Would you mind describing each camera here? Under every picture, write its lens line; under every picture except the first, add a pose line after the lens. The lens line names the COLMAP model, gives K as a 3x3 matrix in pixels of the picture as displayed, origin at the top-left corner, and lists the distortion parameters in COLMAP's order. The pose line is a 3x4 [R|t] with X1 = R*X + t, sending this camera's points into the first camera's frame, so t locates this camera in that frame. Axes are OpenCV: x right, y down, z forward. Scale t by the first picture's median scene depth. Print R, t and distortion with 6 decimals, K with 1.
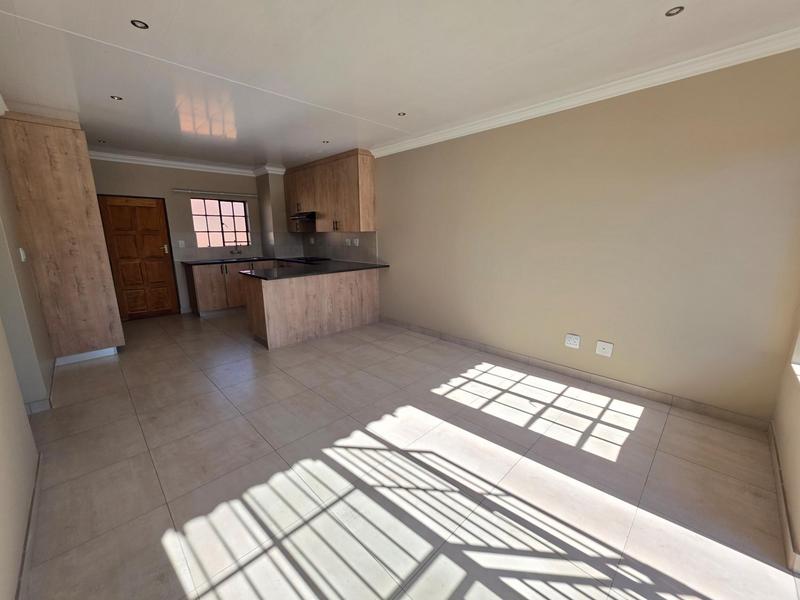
lens RADIAL K [[318.9, 0, 400.7], [0, 318.9, 299.4], [0, 0, 1]] dist [-0.009322, 0.000042]
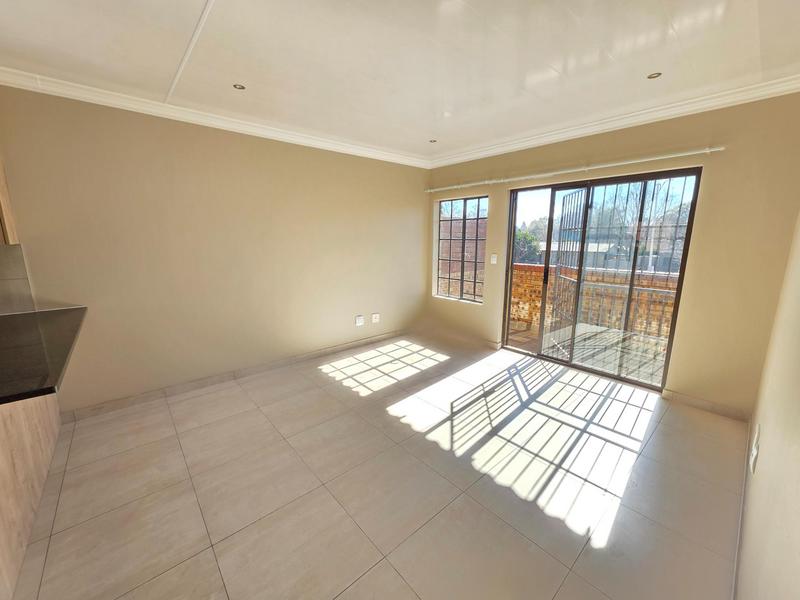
lens RADIAL K [[318.9, 0, 401.5], [0, 318.9, 295.3], [0, 0, 1]] dist [-0.009322, 0.000042]
pose [[0.058747, -0.168541, 0.983942, -0.488011], [0.205952, 0.966487, 0.153254, -0.092316], [-0.976797, 0.193641, 0.091490, 0.407618]]
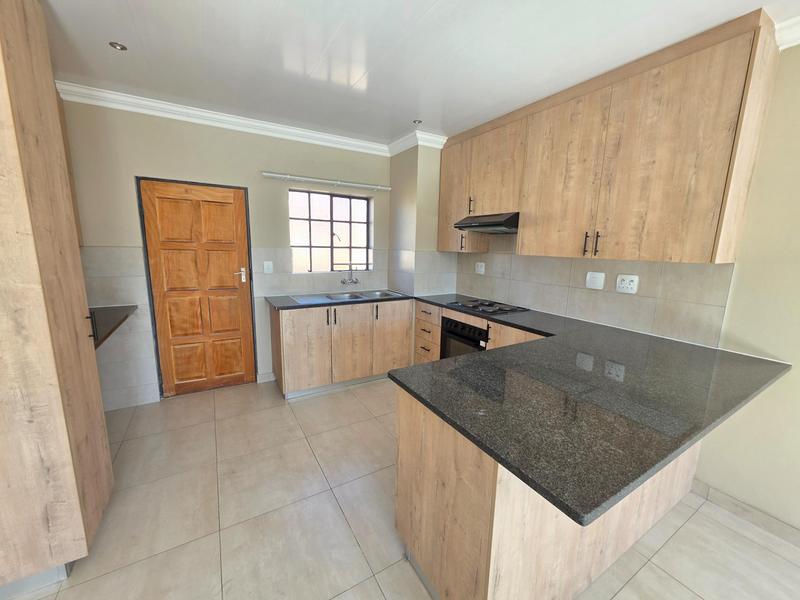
lens RADIAL K [[318.9, 0, 398.8], [0, 318.9, 300.2], [0, 0, 1]] dist [-0.009322, 0.000042]
pose [[0.967212, 0.068294, -0.244617, -0.337516], [-0.077617, 0.996571, -0.028664, -0.125732], [0.241821, 0.046711, 0.969196, 0.536632]]
